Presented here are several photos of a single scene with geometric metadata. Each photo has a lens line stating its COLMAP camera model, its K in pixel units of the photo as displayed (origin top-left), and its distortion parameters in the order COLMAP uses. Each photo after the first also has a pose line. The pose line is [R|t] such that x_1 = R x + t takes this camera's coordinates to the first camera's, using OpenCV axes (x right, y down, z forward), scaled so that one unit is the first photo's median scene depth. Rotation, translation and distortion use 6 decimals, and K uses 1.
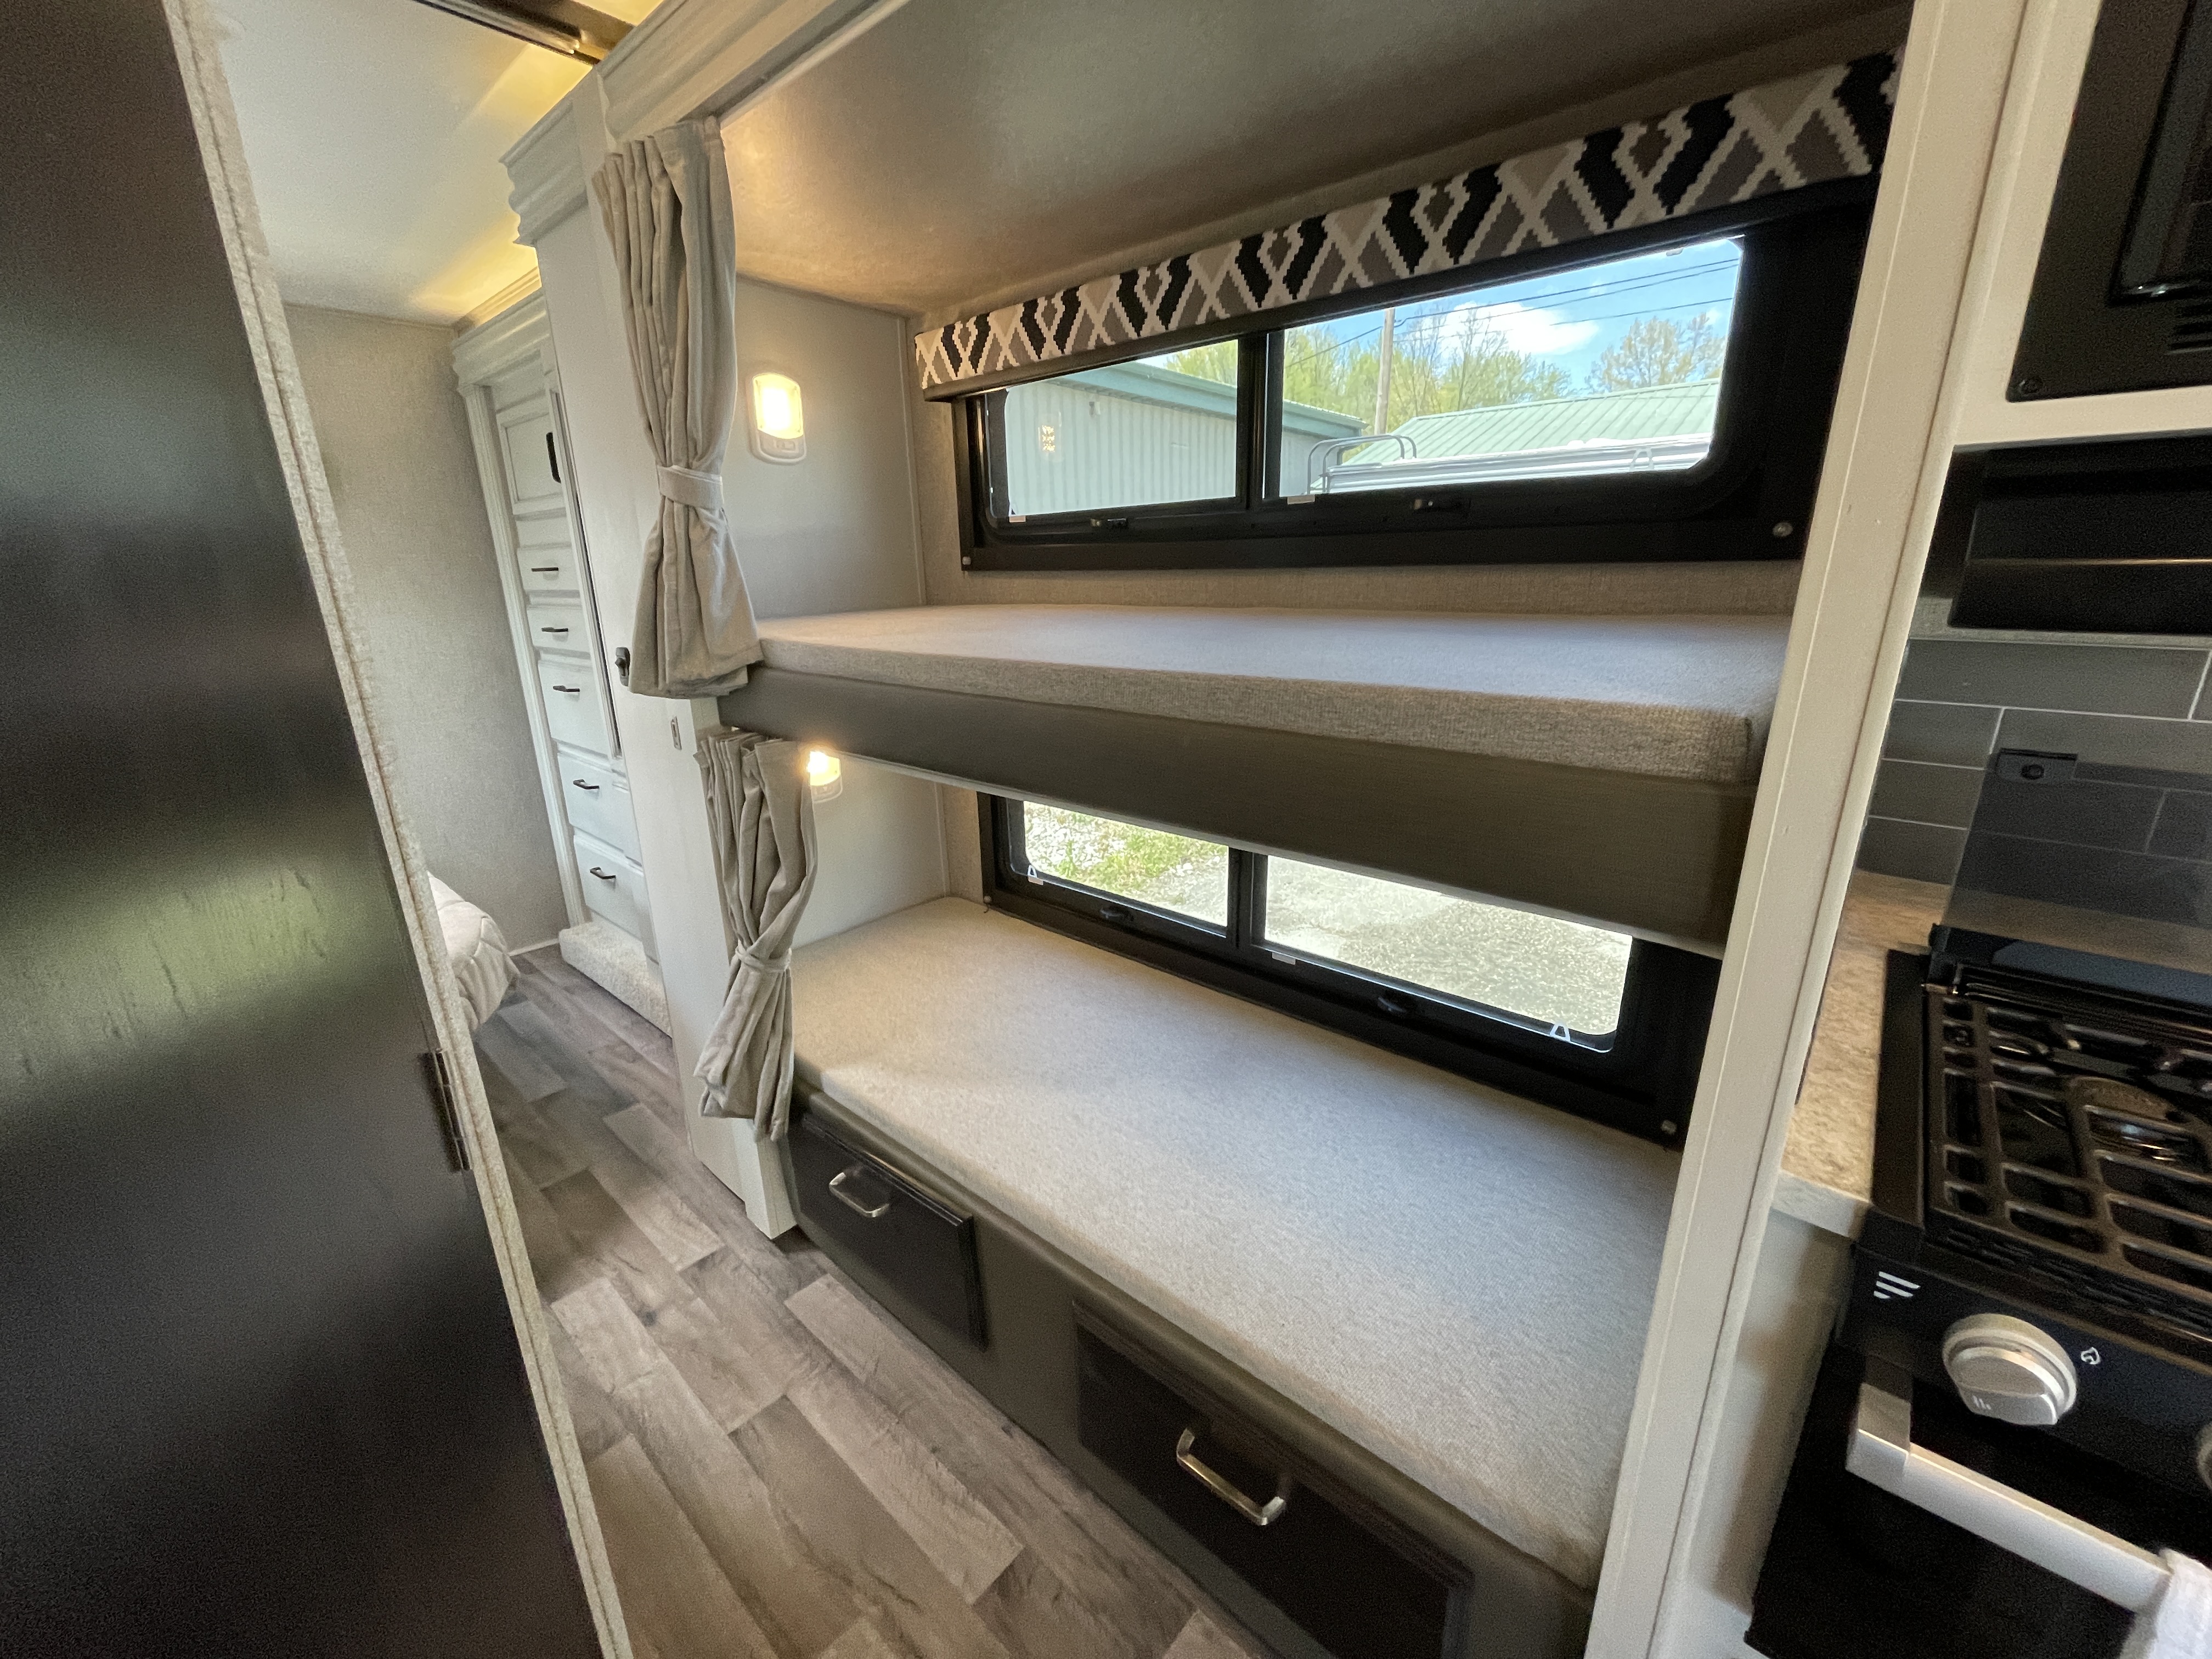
lens RADIAL K [[891.4, 0, 1095.8], [0, 891.4, 831.7], [0, 0, 1]] dist [-0.007996, 0.002799]
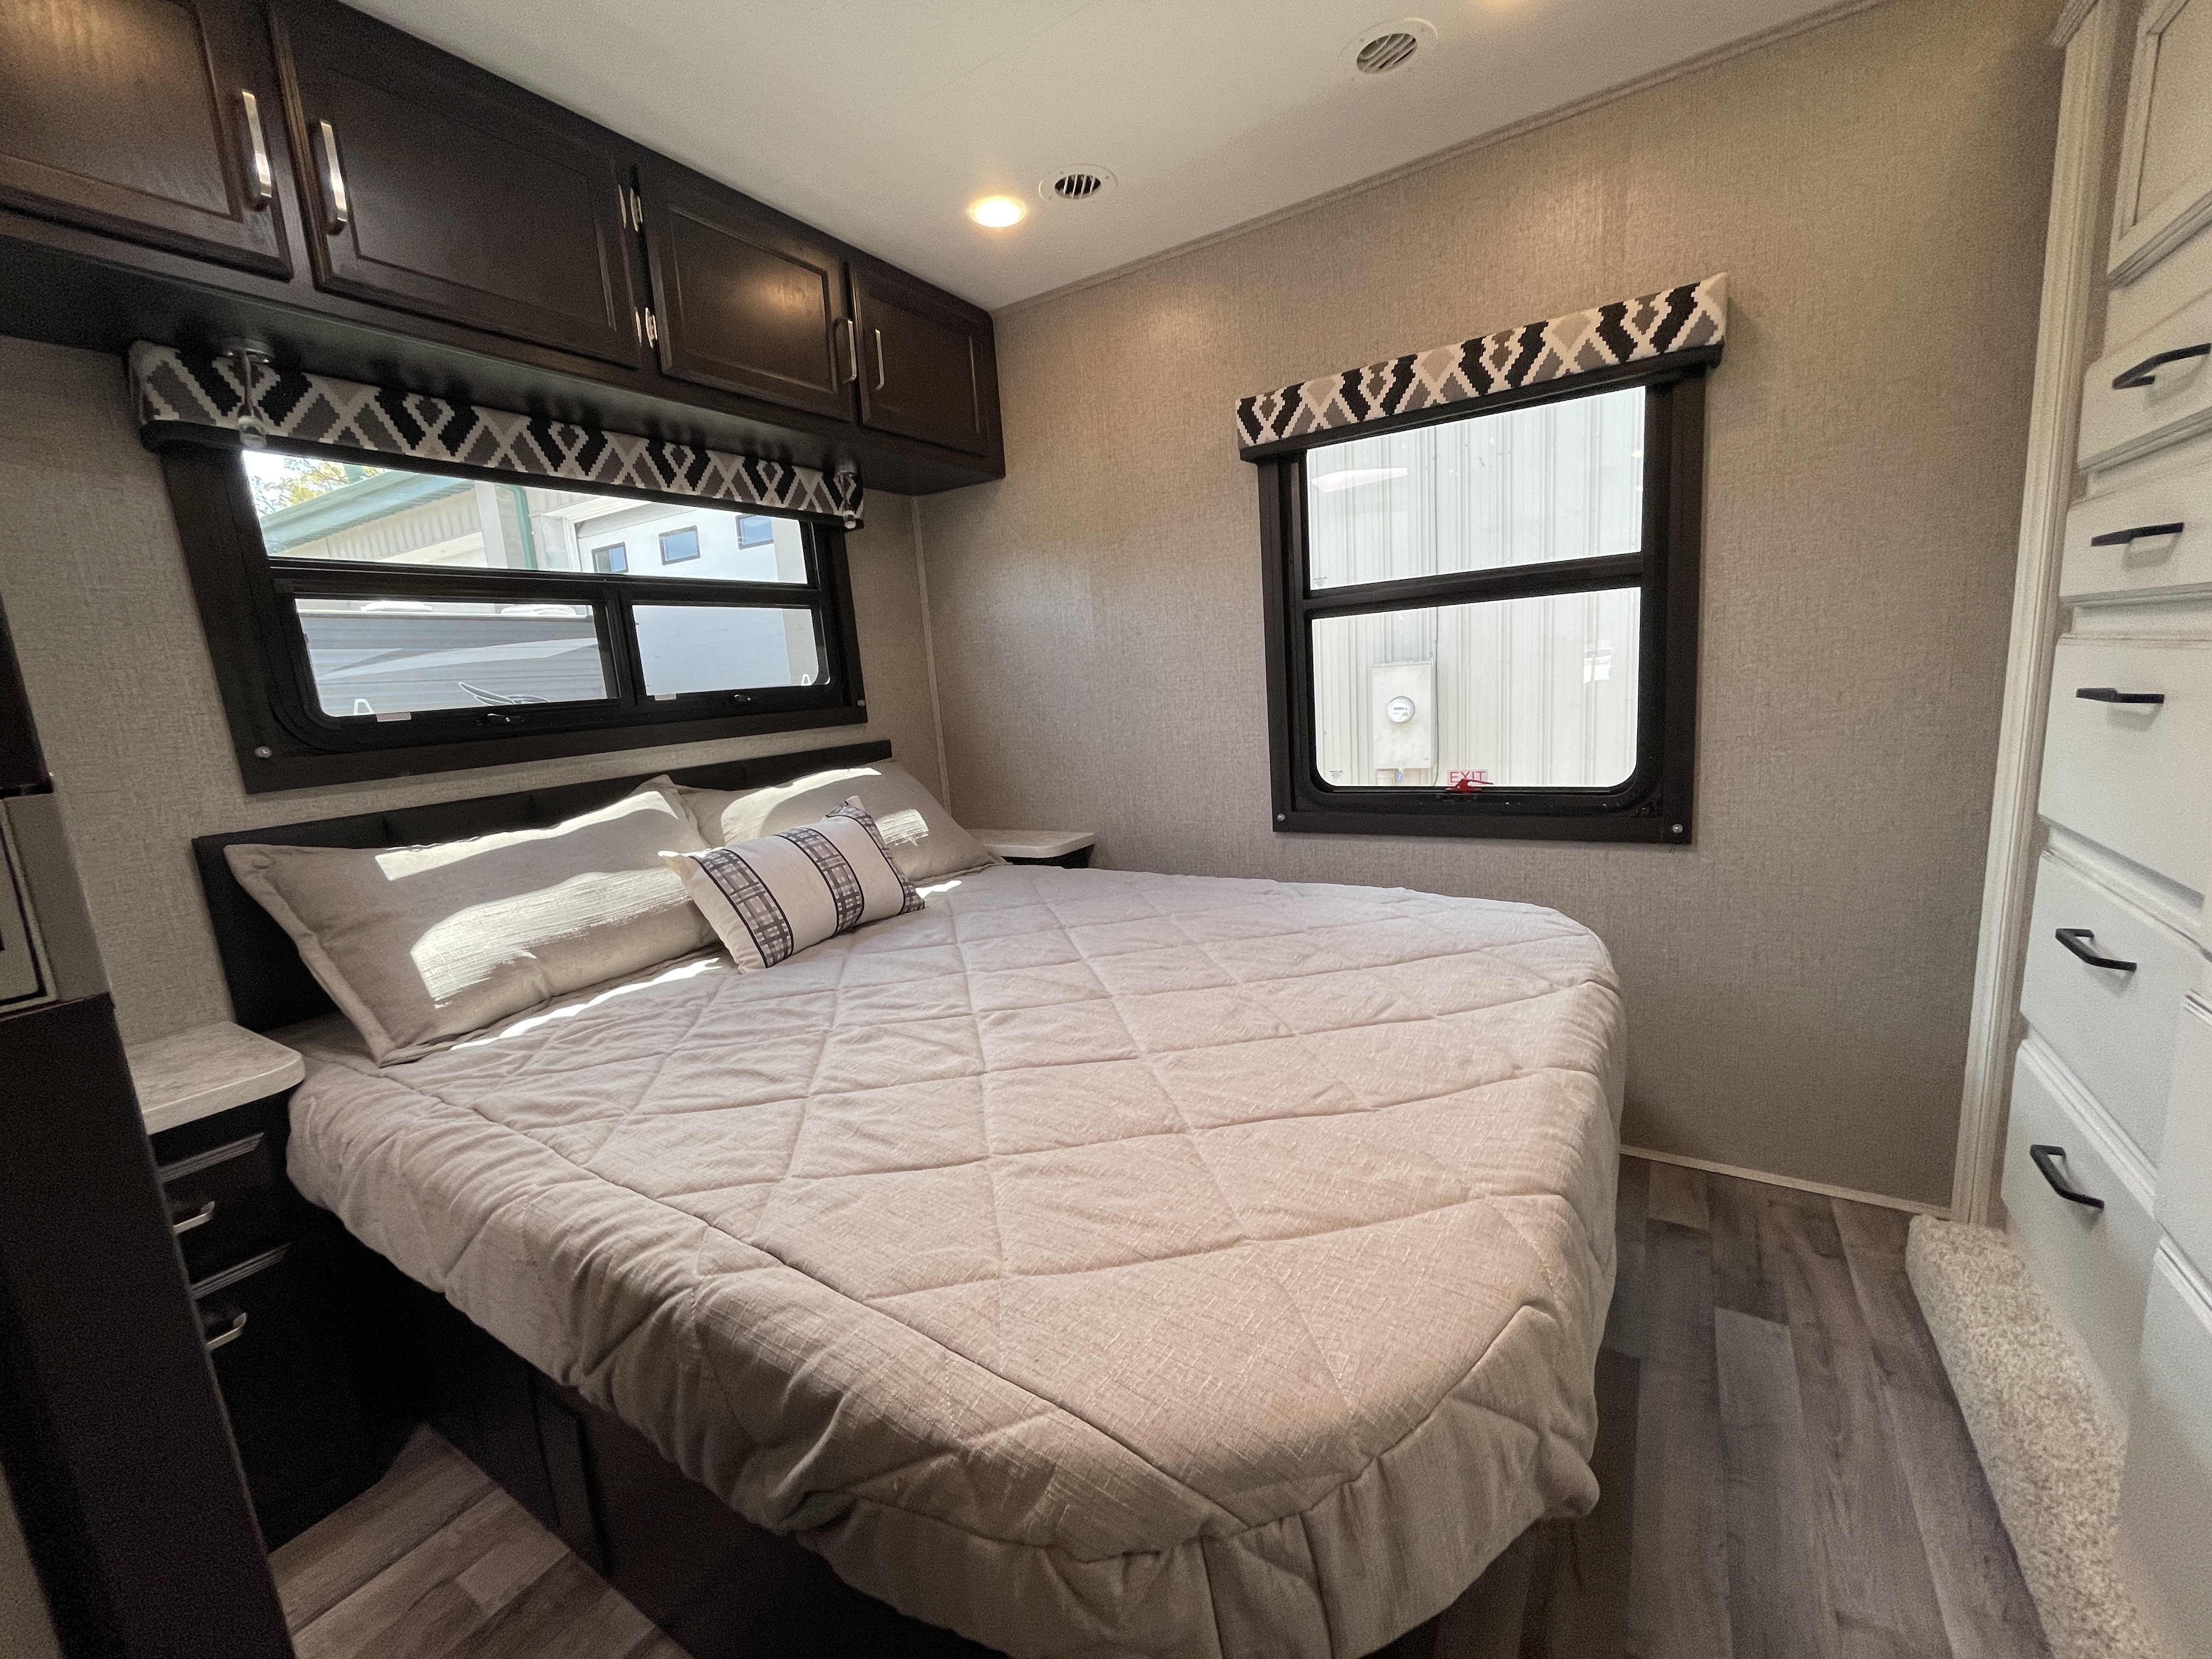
lens RADIAL K [[891.4, 0, 1095.8], [0, 891.4, 831.7], [0, 0, 1]] dist [-0.007996, 0.002799]
pose [[0.167416, 0.176476, -0.969963, -0.270577], [-0.212673, 0.967149, 0.139256, -0.060051], [0.962675, 0.182971, 0.199448, 0.477155]]
